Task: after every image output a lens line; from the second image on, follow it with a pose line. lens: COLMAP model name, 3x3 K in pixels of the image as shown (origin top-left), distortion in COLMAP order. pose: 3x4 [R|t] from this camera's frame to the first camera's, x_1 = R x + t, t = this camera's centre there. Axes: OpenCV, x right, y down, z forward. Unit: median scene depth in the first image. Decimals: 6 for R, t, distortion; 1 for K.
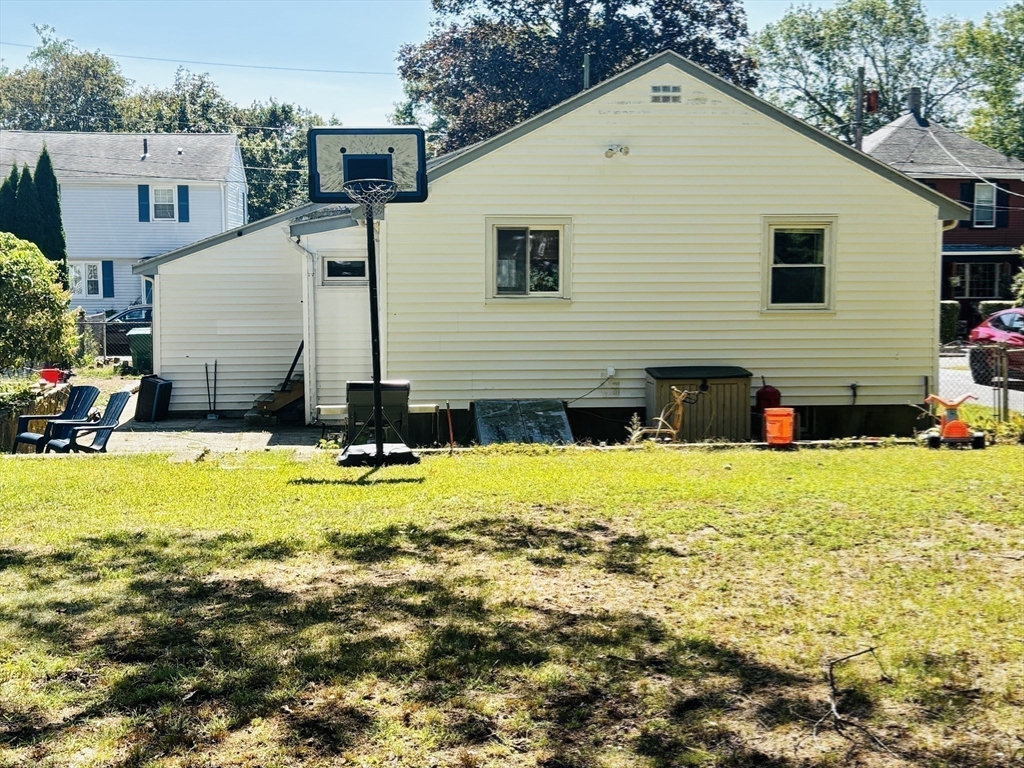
lens RADIAL K [[1435.3, 0, 511.4], [0, 1435.3, 385.5], [0, 0, 1]] dist [0.038631, 0.000000]
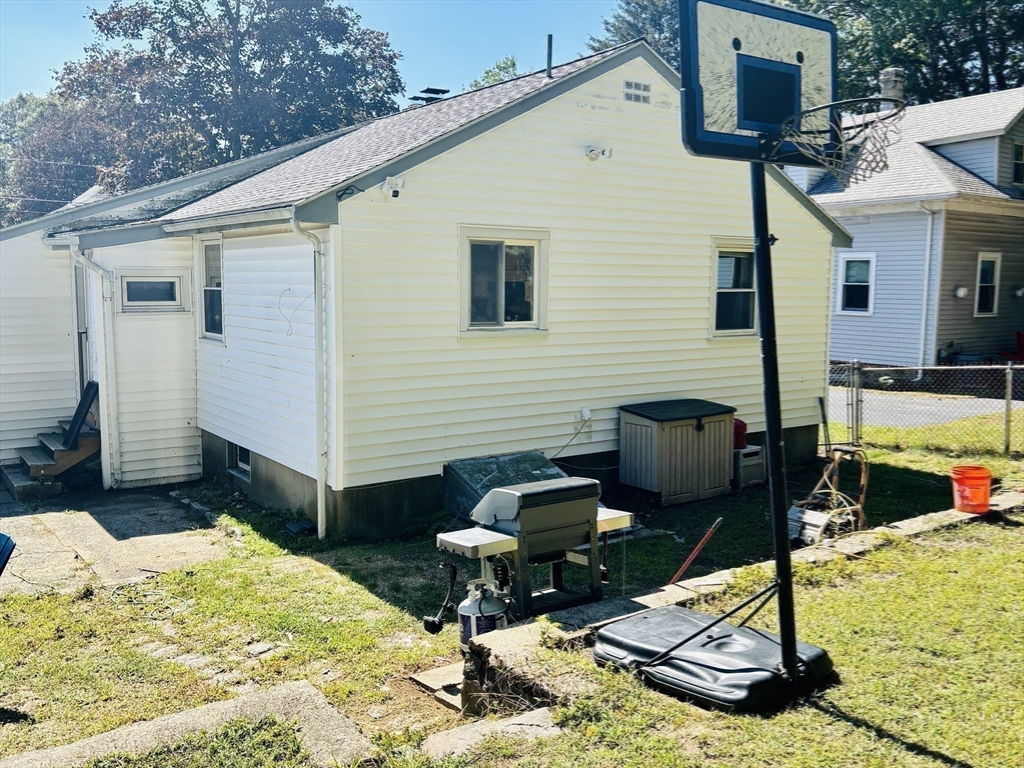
lens RADIAL K [[902.7, 0, 513.3], [0, 902.7, 380.1], [0, 0, 1]] dist [0.017338, -0.021247]
pose [[0.865494, -0.046945, 0.498714, -0.237160], [0.037629, 0.998879, 0.028722, -0.046982], [-0.499503, -0.006092, 0.866290, 0.558663]]
